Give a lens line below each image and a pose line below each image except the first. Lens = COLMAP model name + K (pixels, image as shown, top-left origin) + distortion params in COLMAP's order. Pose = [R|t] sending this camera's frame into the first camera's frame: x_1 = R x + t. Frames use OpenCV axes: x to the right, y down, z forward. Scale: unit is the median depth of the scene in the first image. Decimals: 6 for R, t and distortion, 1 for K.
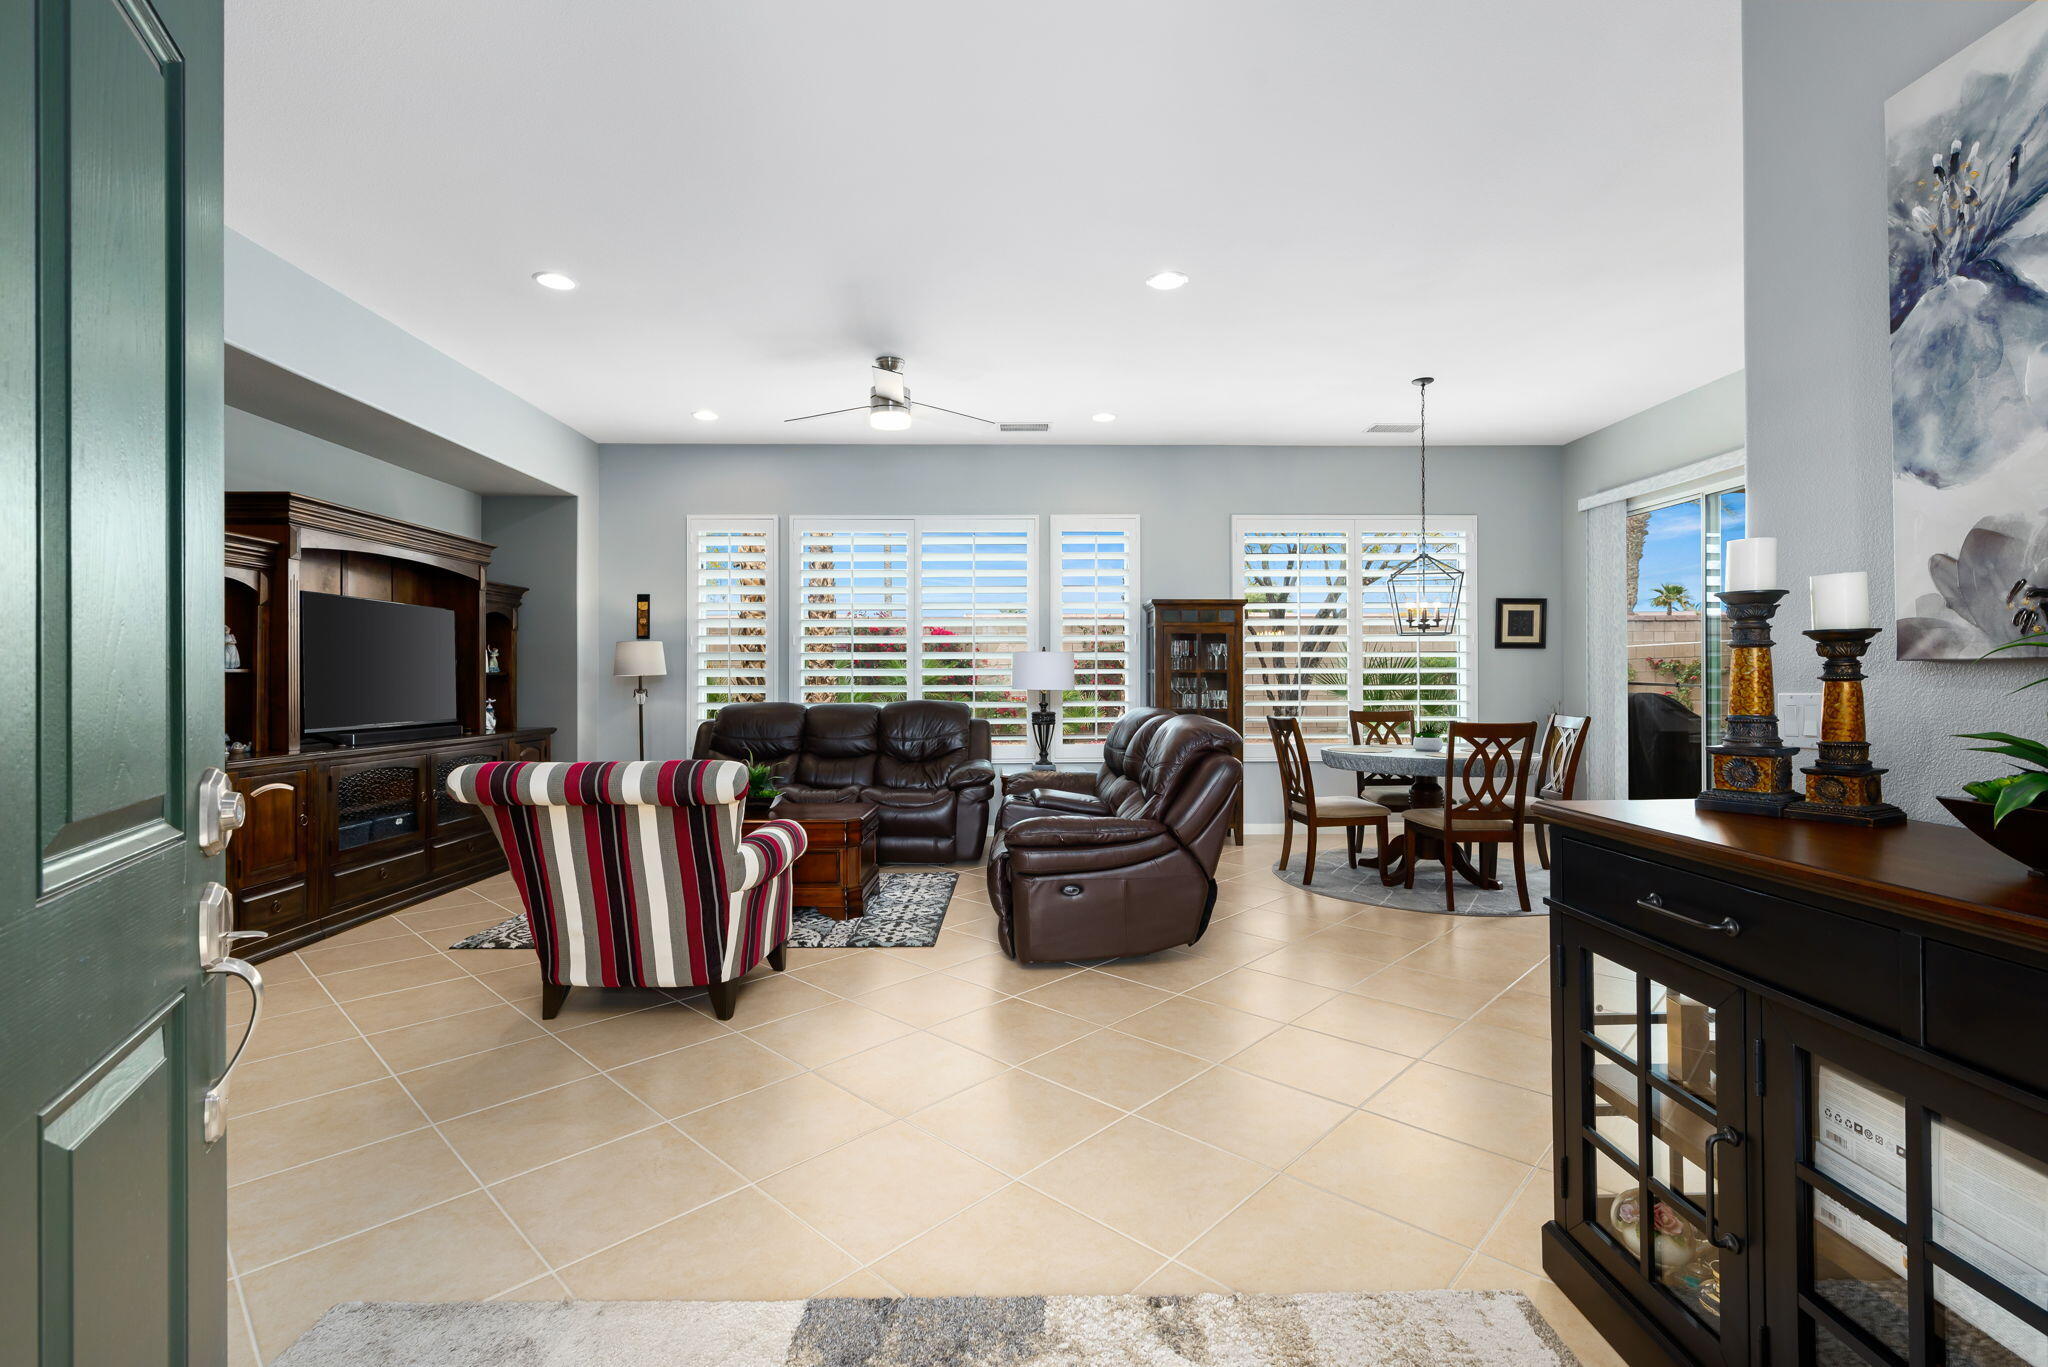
lens RADIAL K [[909.8, 0, 1027.3], [0, 909.8, 682.5], [0, 0, 1]] dist [-0.000210, 0.000027]
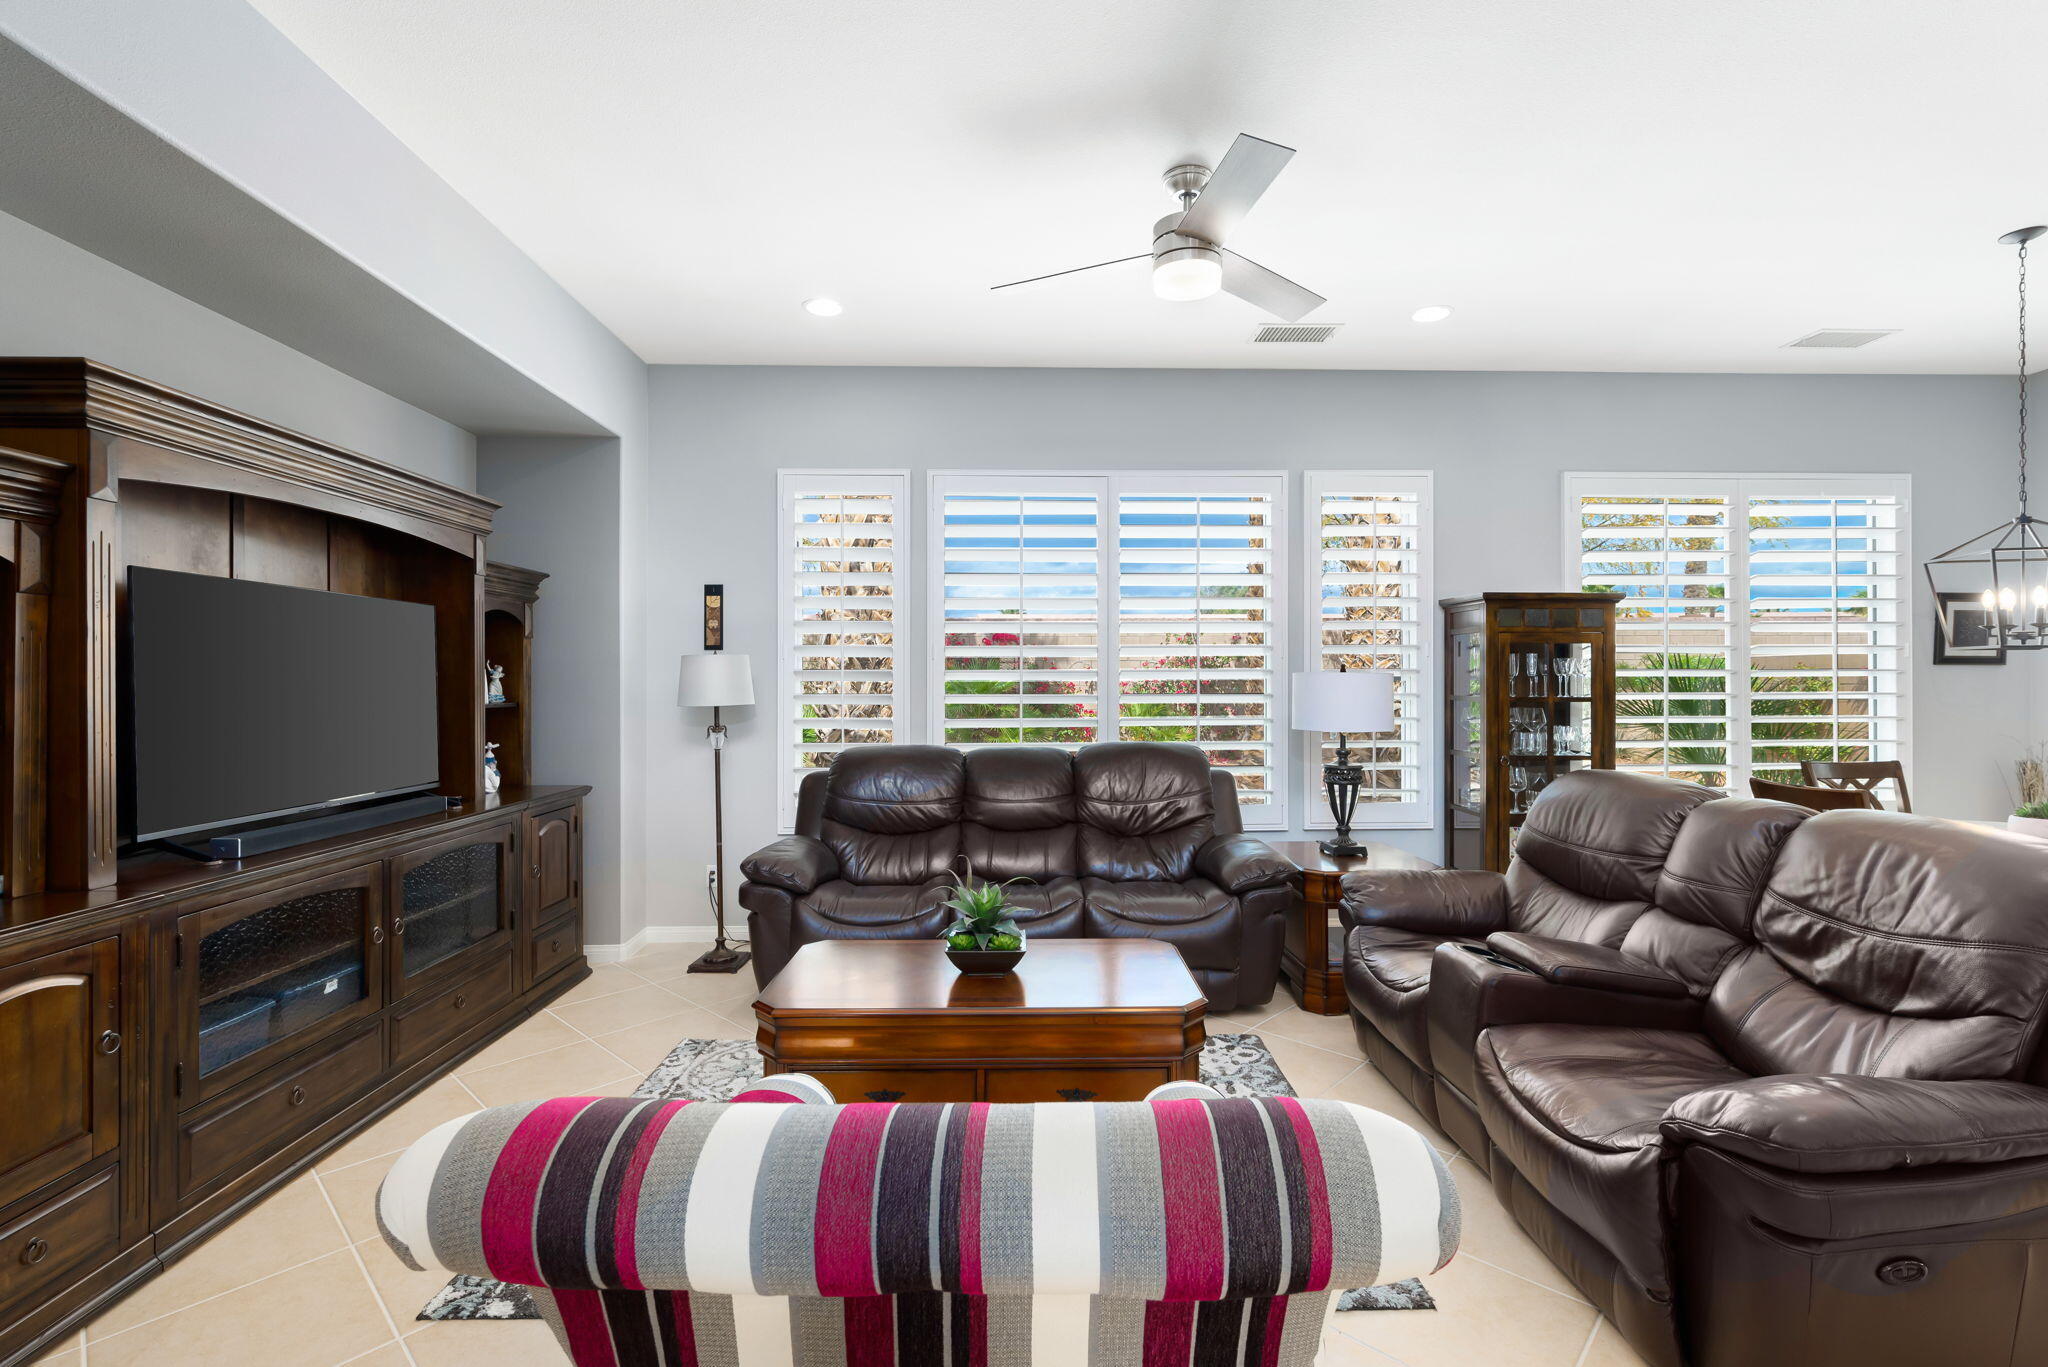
lens RADIAL K [[910.8, 0, 1028.5], [0, 910.8, 685.4], [0, 0, 1]] dist [0.002169, -0.000507]
pose [[0.999943, 0.000902, 0.010624, -0.223697], [-0.000915, 0.999999, 0.001282, -0.025797], [-0.010623, -0.001292, 0.999943, 0.362233]]
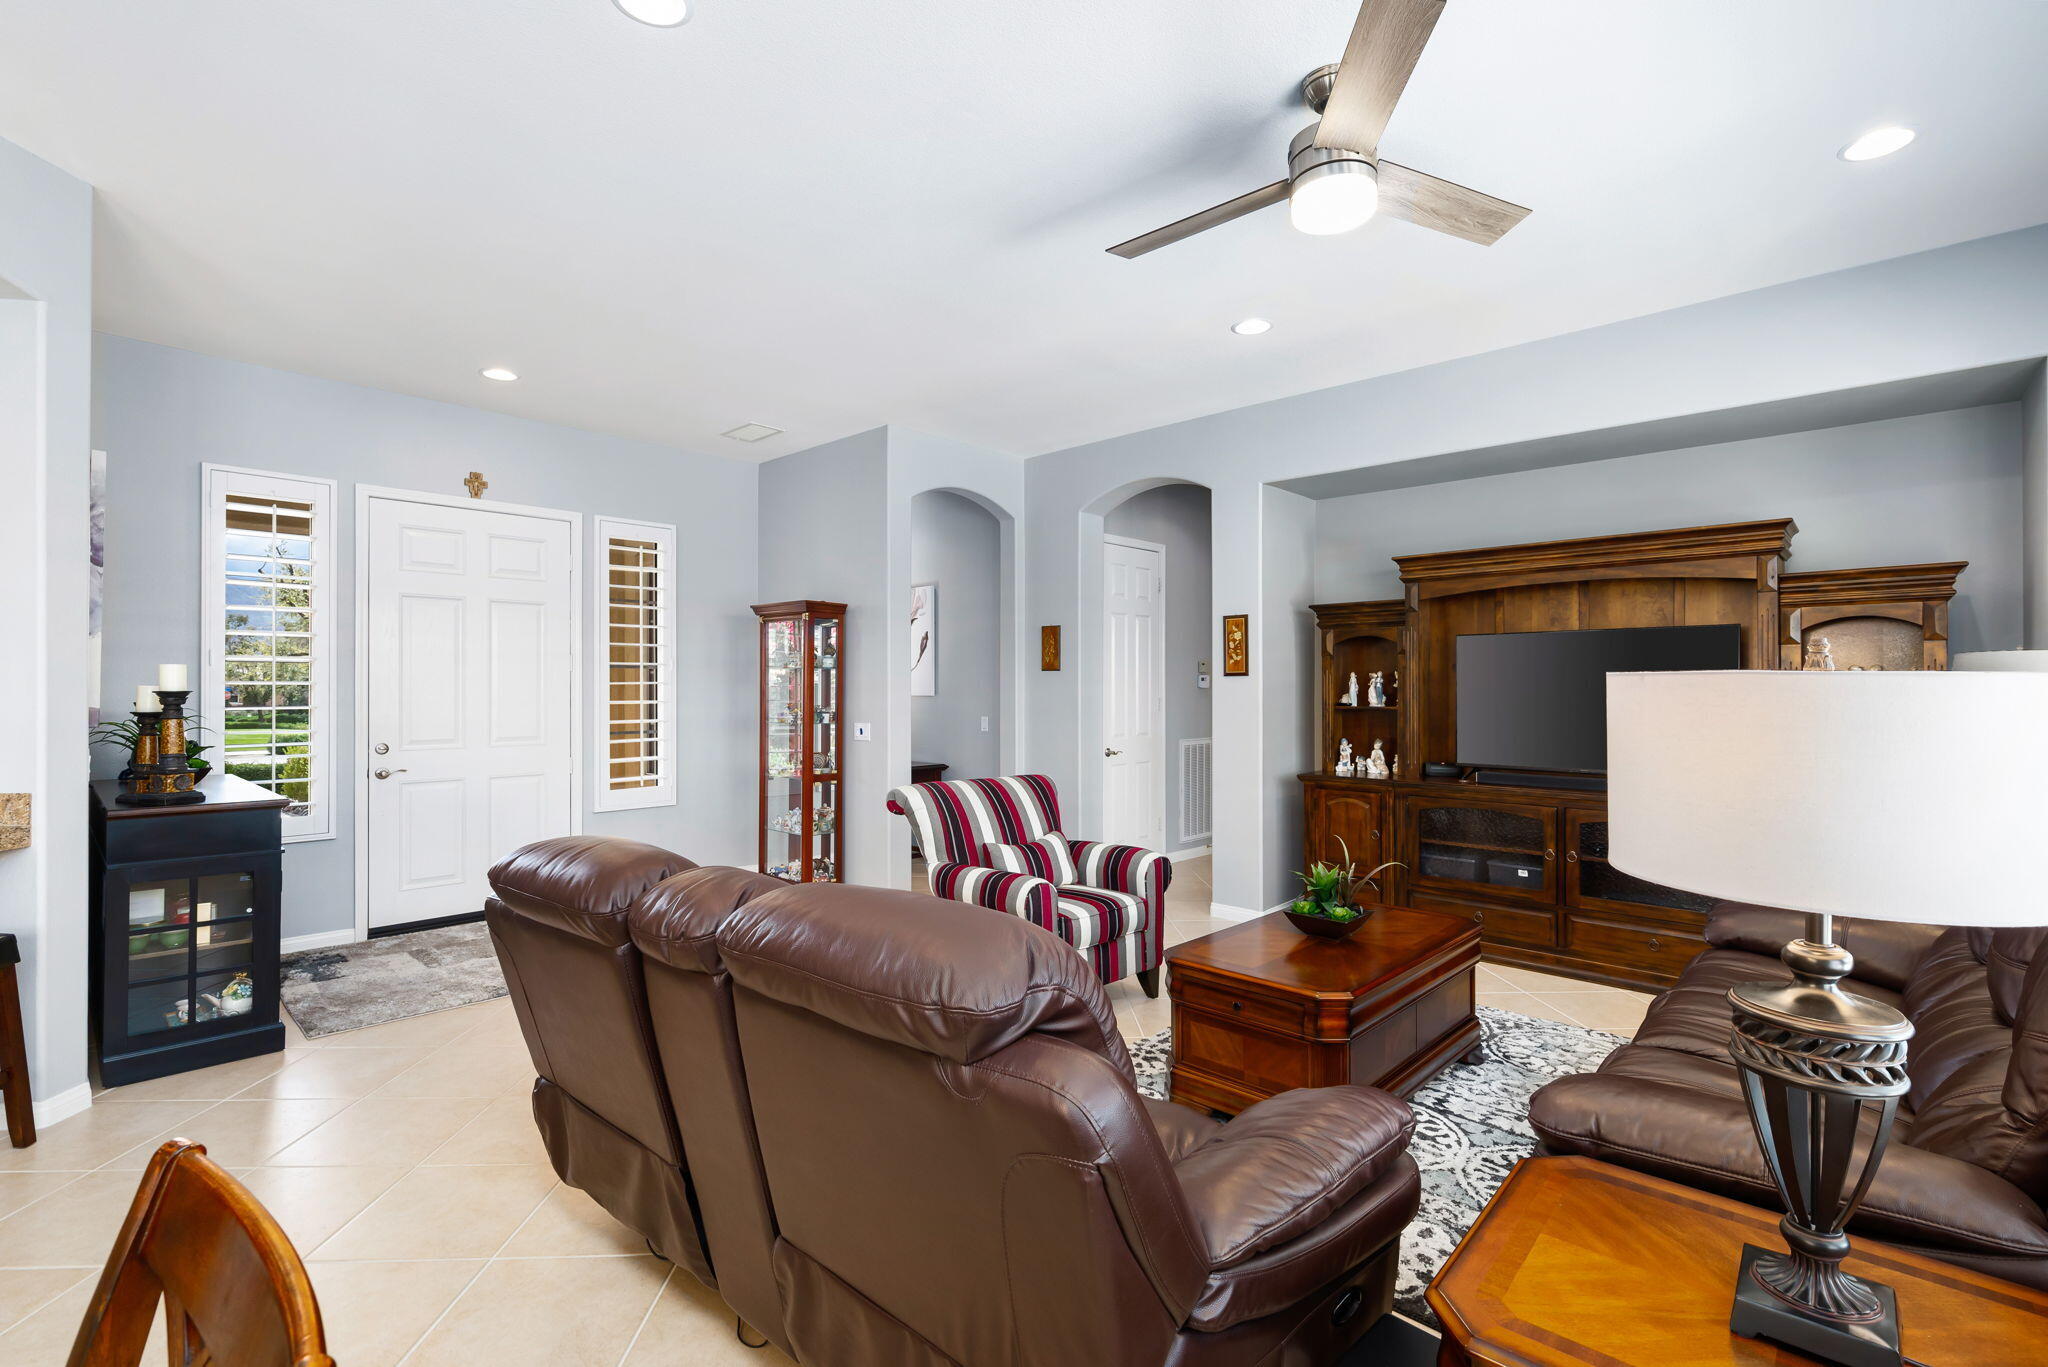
lens RADIAL K [[917.1, 0, 1029.9], [0, 917.1, 694.1], [0, 0, 1]] dist [-0.001523, 0.000148]
pose [[-0.692897, 0.008290, -0.720989, 0.263306], [-0.000931, 0.999923, 0.012392, -0.032122], [0.721036, 0.009258, -0.692836, 1.051406]]
